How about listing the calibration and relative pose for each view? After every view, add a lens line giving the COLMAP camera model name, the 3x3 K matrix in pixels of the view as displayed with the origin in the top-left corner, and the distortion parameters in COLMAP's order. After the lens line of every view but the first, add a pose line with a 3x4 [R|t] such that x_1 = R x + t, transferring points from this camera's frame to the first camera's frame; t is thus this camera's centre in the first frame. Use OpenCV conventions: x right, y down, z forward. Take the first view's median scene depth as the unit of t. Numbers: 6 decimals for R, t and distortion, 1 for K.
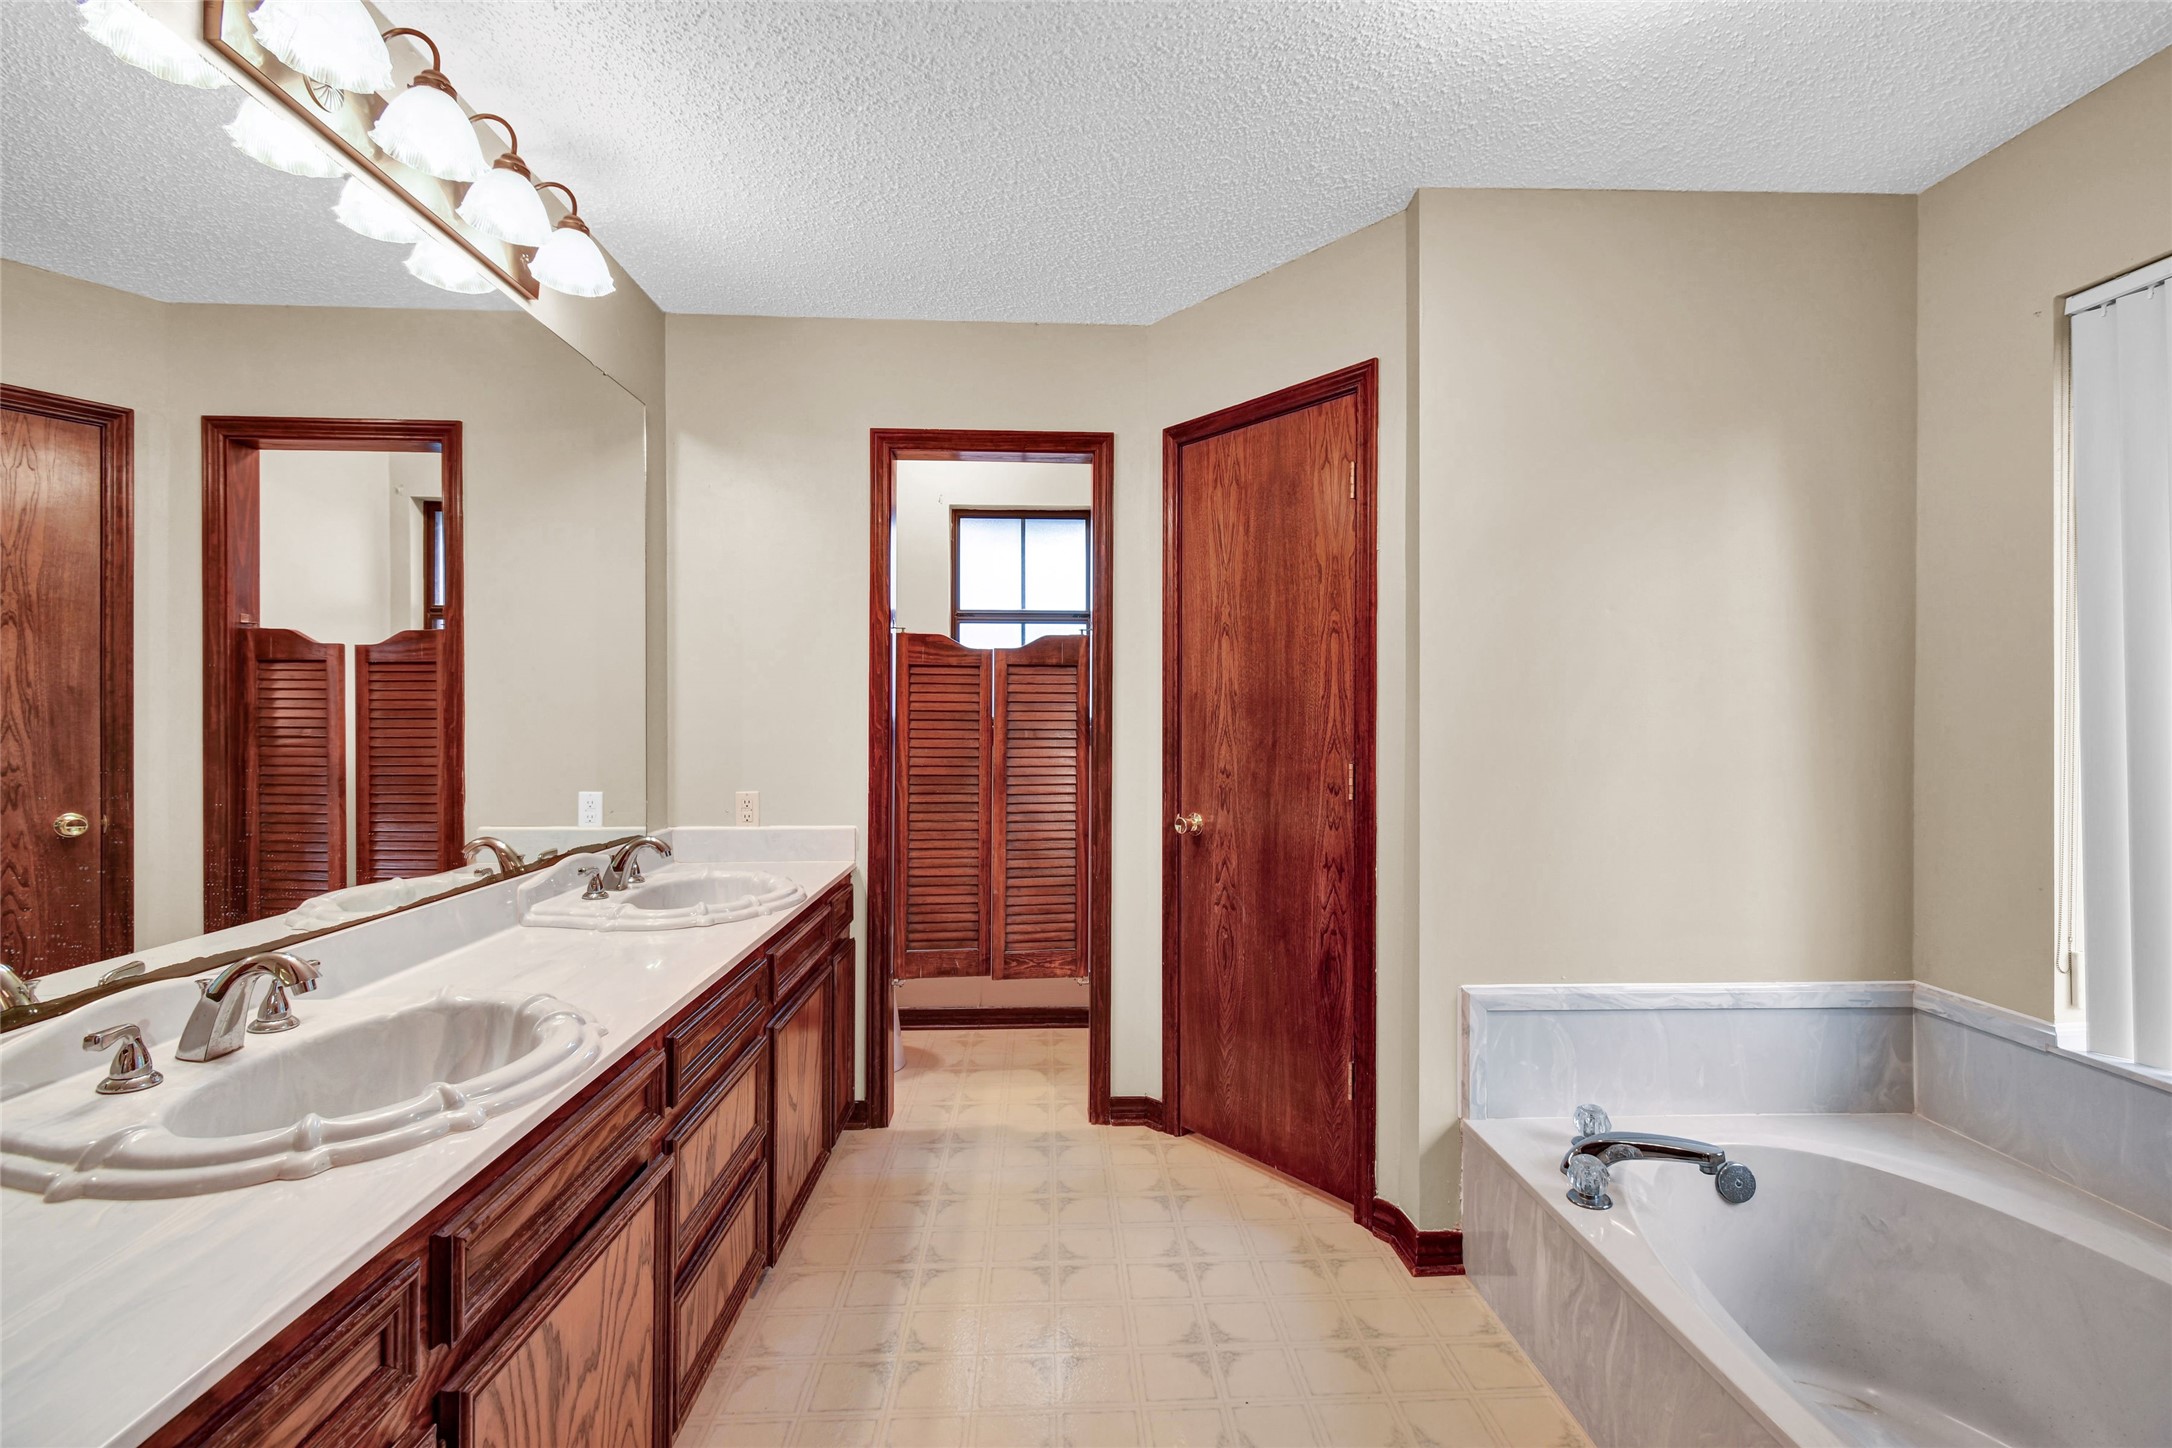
lens RADIAL K [[960.6, 0, 1079.3], [0, 960.6, 723.6], [0, 0, 1]] dist [0.005605, -0.003969]
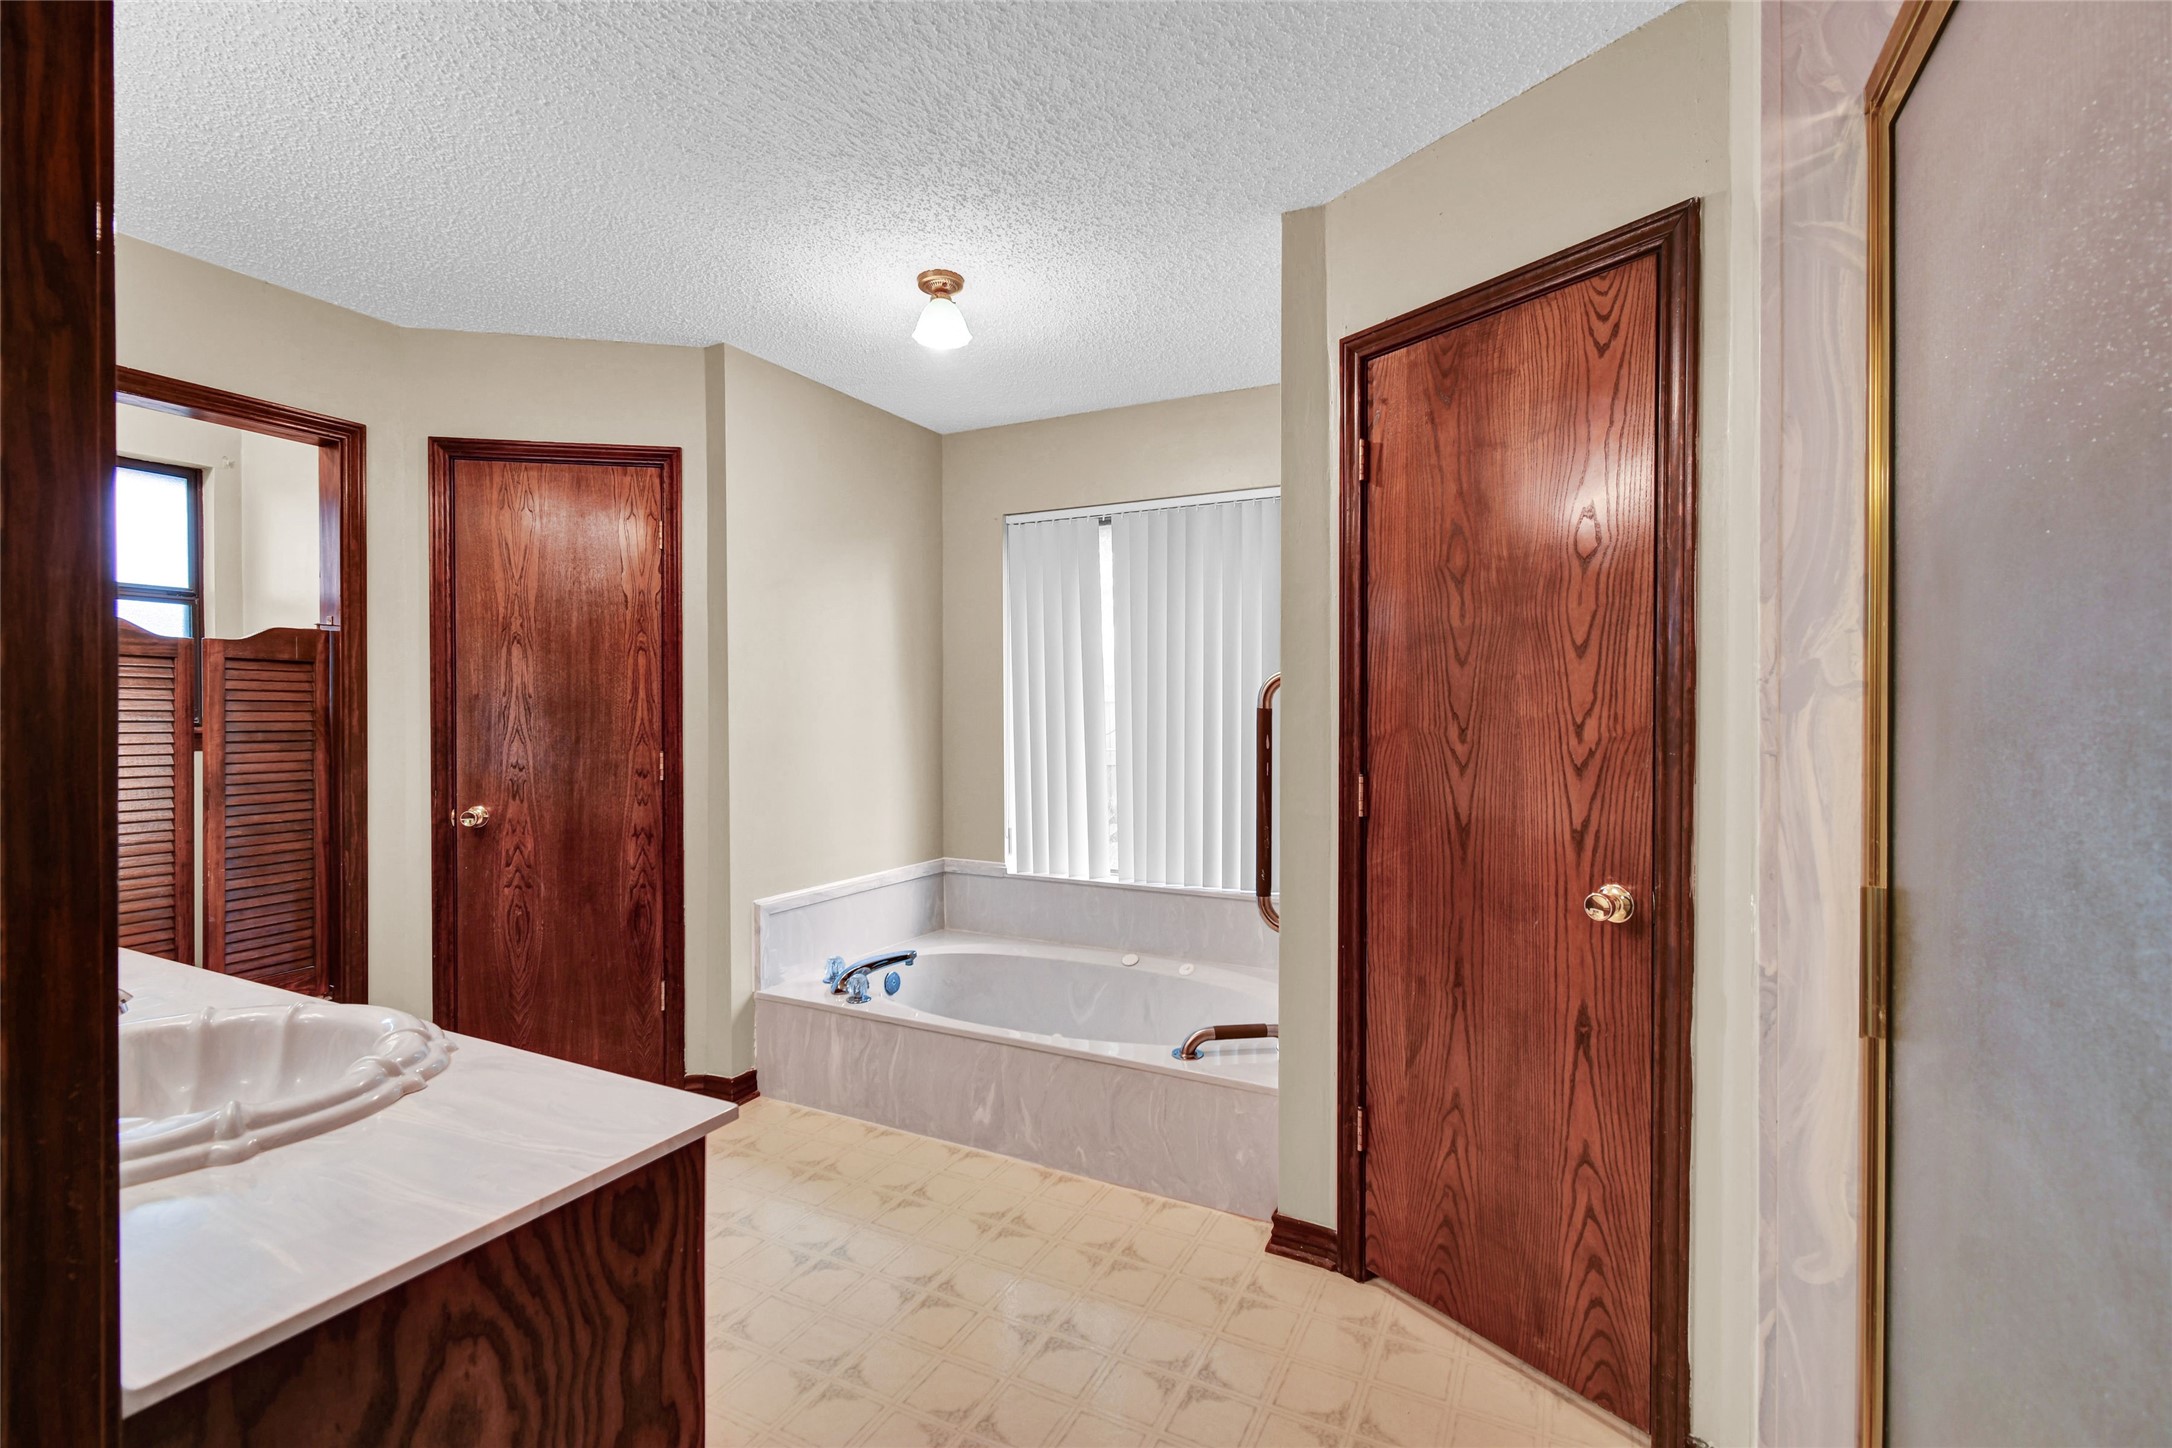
lens RADIAL K [[960.6, 0, 1103.6], [0, 960.6, 720.6], [0, 0, 1]] dist [0.005605, -0.003969]
pose [[0.479200, -0.007200, 0.877676, -0.555612], [0.006684, 0.999967, 0.004554, -0.003350], [-0.877680, 0.003684, 0.479232, -0.146421]]
